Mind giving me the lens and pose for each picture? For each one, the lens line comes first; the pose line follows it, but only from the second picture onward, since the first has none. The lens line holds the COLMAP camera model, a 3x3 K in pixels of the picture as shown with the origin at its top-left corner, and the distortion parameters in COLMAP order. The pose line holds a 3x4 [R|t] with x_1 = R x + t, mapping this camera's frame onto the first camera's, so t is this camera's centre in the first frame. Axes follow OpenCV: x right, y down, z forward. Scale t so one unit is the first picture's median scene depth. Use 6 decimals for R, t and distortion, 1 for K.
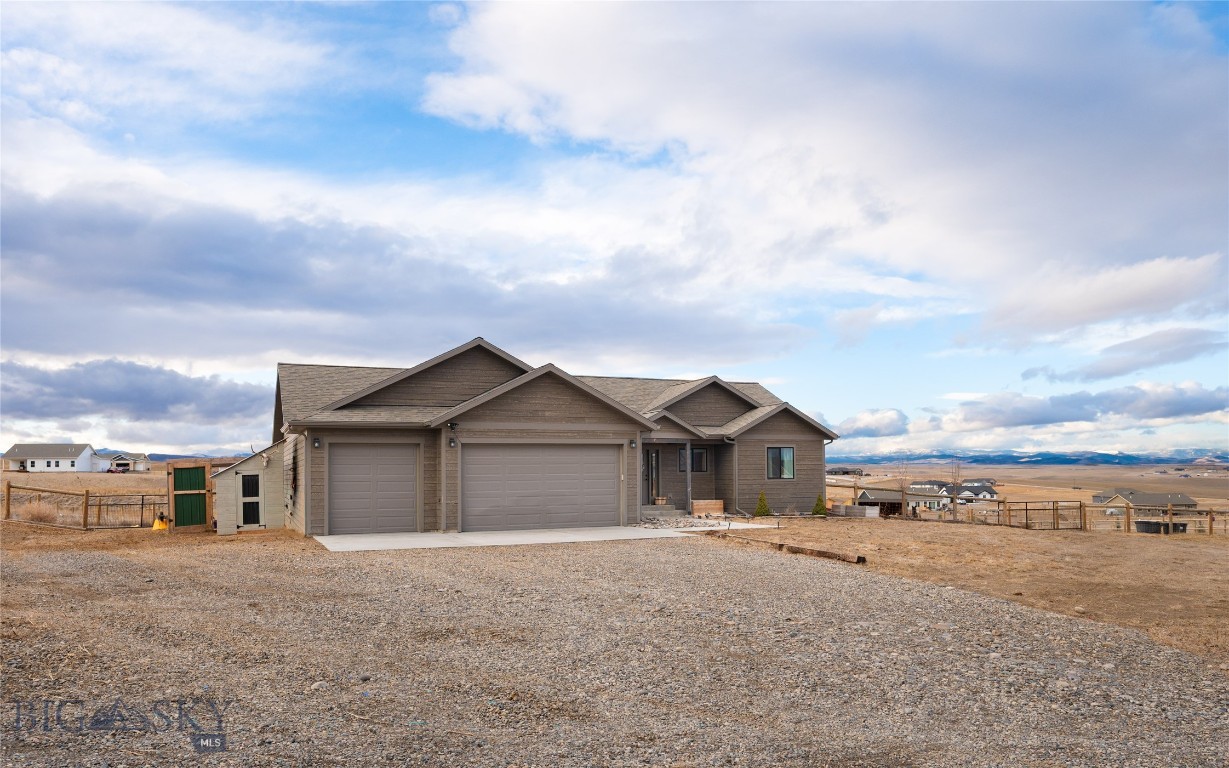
lens RADIAL K [[831.4, 0, 614.5], [0, 831.4, 384.0], [0, 0, 1]] dist [-0.000912, -0.000743]
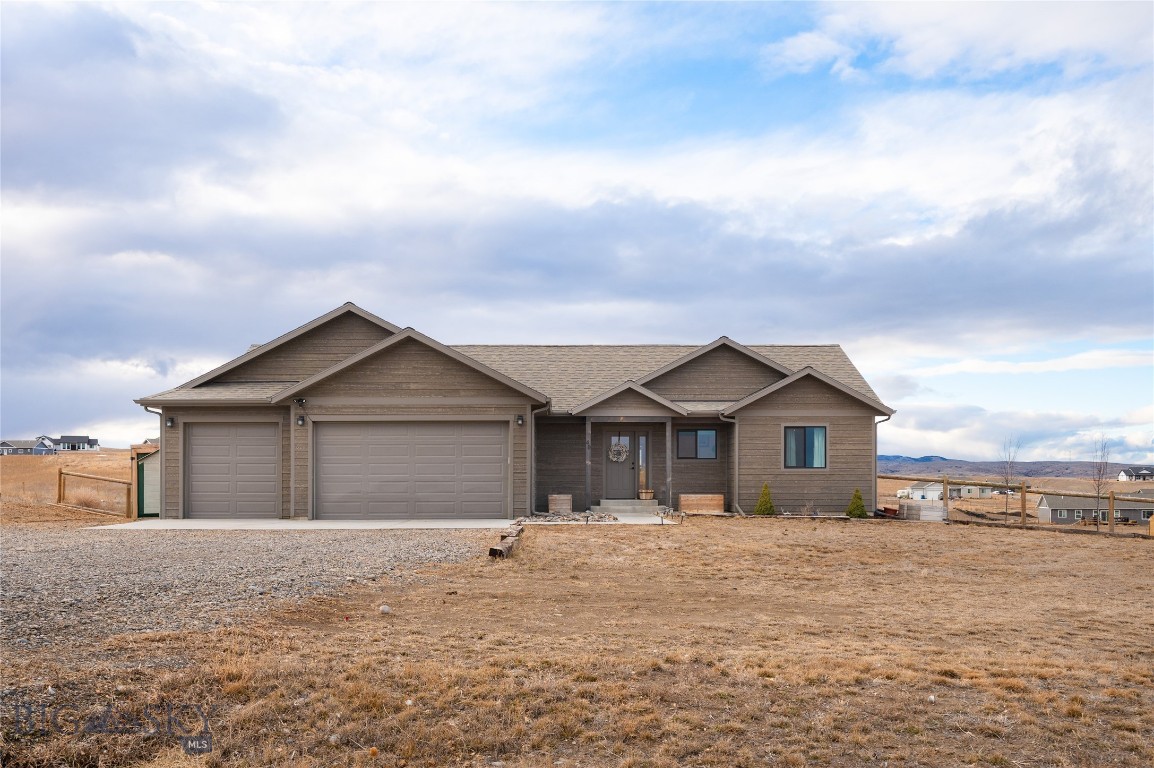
lens RADIAL K [[959.2, 0, 577.0], [0, 959.2, 384.0], [0, 0, 1]] dist [-0.003629, -0.001944]
pose [[0.923263, -0.031310, -0.382891, 0.410415], [0.034616, 0.999399, 0.001744, 0.033916], [0.382607, -0.014865, 0.923792, 0.132508]]
